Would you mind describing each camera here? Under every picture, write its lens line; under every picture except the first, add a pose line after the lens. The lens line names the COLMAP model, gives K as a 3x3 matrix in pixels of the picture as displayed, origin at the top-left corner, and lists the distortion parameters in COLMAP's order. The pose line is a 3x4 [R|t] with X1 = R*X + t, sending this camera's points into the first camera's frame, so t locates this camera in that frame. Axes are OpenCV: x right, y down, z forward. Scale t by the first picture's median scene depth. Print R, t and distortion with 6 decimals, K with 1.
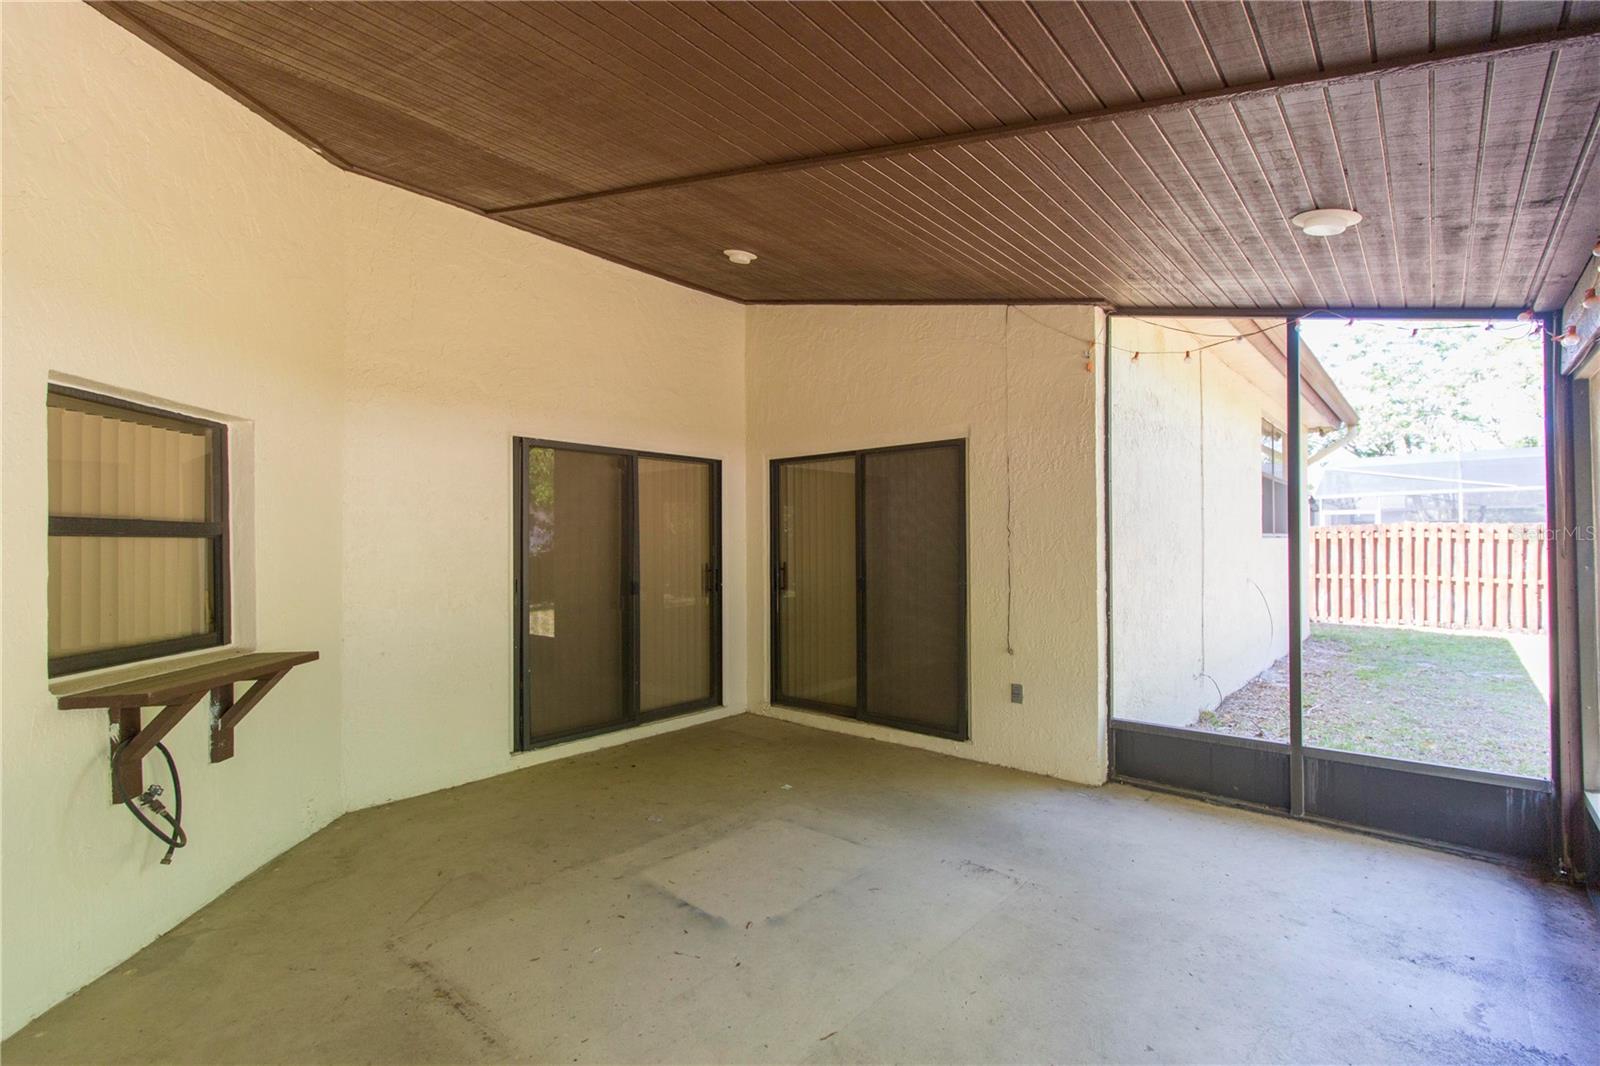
lens RADIAL K [[736.6, 0, 800.0], [0, 736.6, 533.0], [0, 0, 1]] dist [-0.001780, 0.000049]
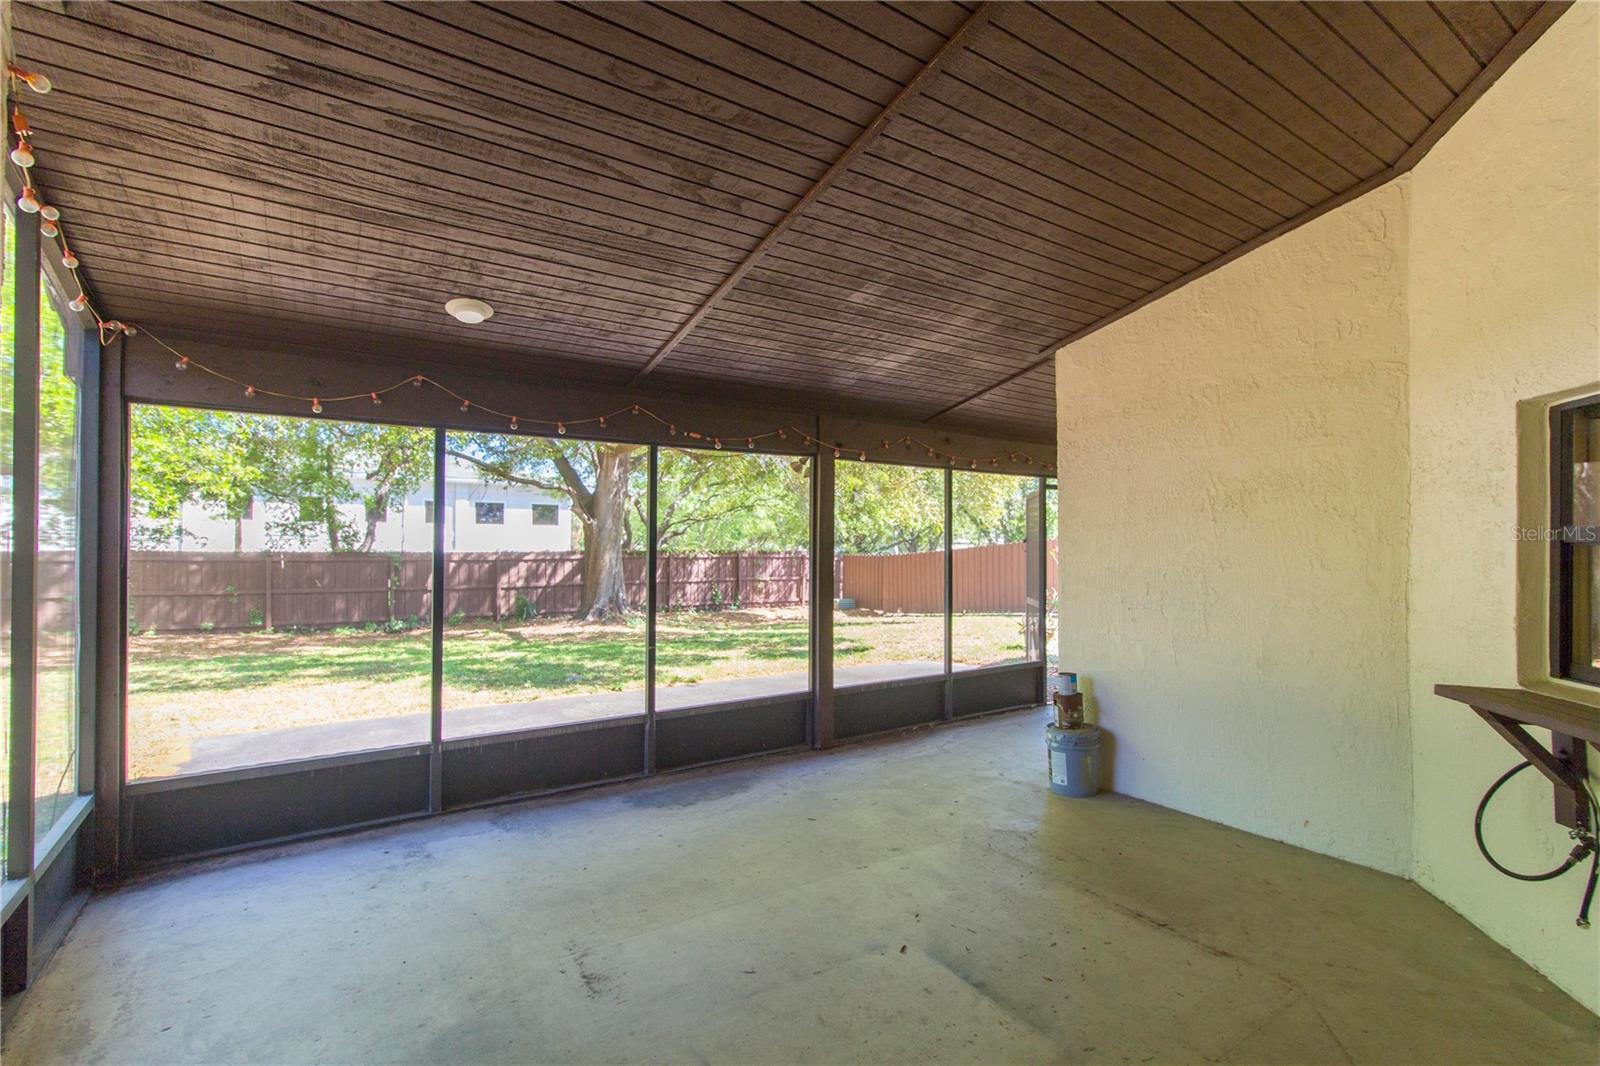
lens RADIAL K [[736.6, 0, 800.0], [0, 736.6, 533.0], [0, 0, 1]] dist [-0.001780, 0.000049]
pose [[-0.964248, 0.008223, 0.264872, -0.183974], [-0.000334, 0.999480, -0.032248, 0.015239], [-0.265000, -0.031184, -0.963744, 1.838394]]
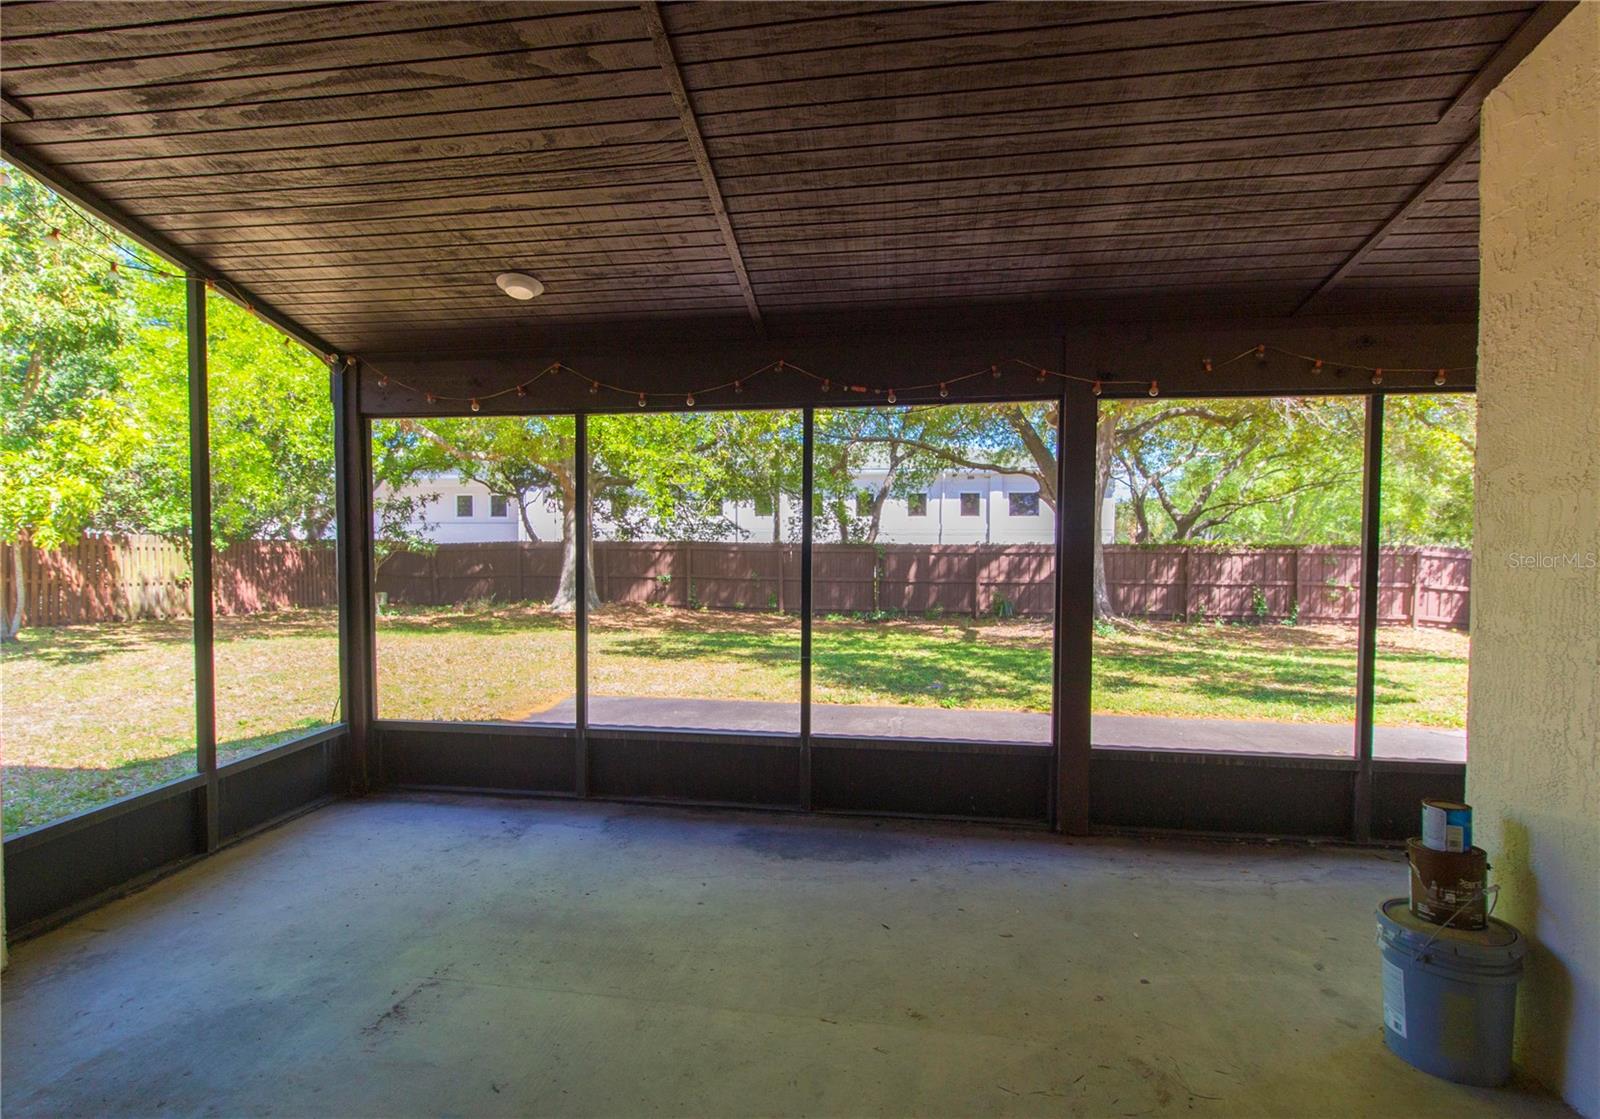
lens RADIAL K [[798.7, 0, 767.7], [0, 798.7, 561.3], [0, 0, 1]] dist [-0.000467, 0.000729]
pose [[-0.523576, -0.020614, 0.851730, -0.609350], [-0.011008, 0.999787, 0.017431, 0.017935], [-0.851908, -0.000249, -0.523691, 1.183197]]
